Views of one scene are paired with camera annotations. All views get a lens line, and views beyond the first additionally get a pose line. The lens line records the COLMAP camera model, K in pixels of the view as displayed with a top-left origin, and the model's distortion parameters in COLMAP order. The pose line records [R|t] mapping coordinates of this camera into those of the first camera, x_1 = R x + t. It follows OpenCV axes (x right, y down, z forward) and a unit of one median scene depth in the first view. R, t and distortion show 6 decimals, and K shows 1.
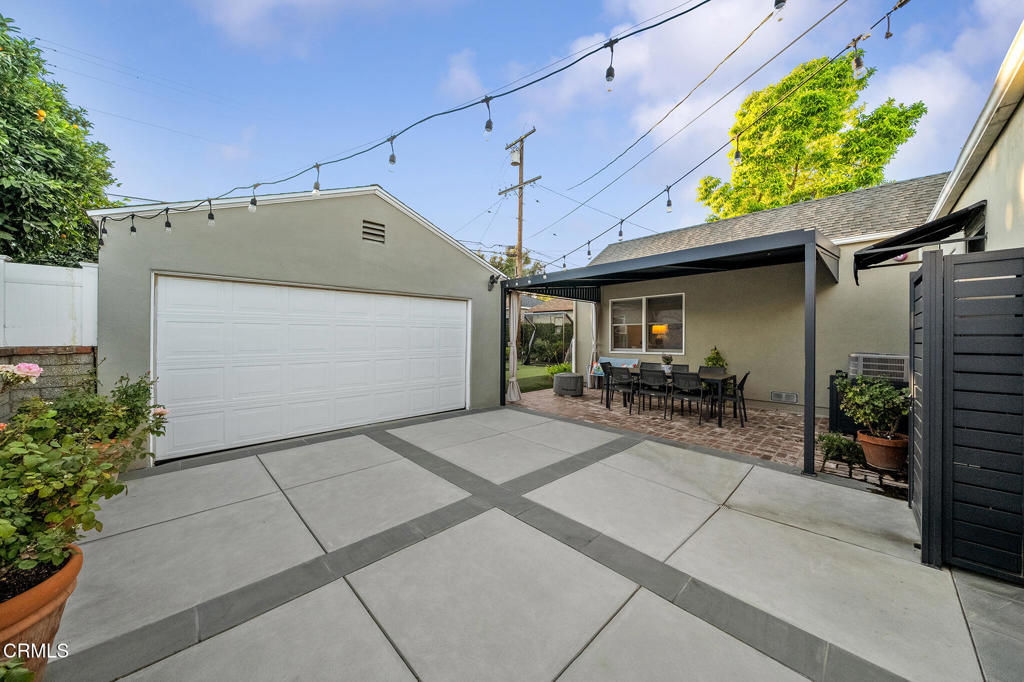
lens RADIAL K [[353.4, 0, 514.4], [0, 353.4, 337.1], [0, 0, 1]] dist [-0.002171, -0.000131]
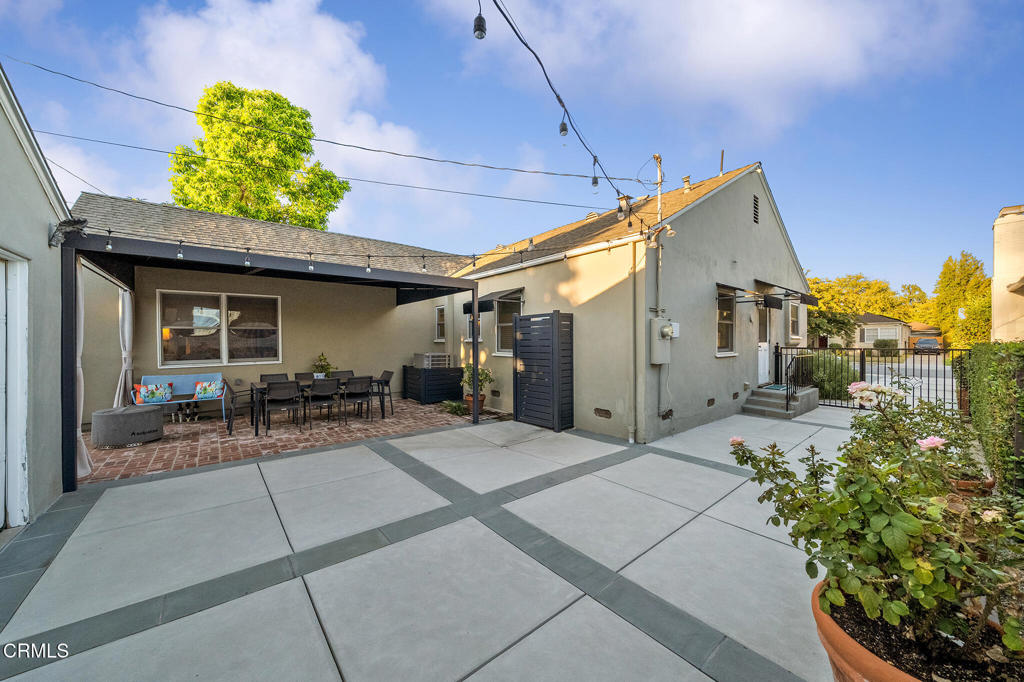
lens RADIAL K [[353.4, 0, 518.1], [0, 353.4, 342.0], [0, 0, 1]] dist [-0.002171, -0.000131]
pose [[0.080573, -0.006546, 0.996727, -0.718894], [0.003860, 0.999973, 0.006255, -0.015694], [-0.996741, 0.003343, 0.080596, 0.550979]]
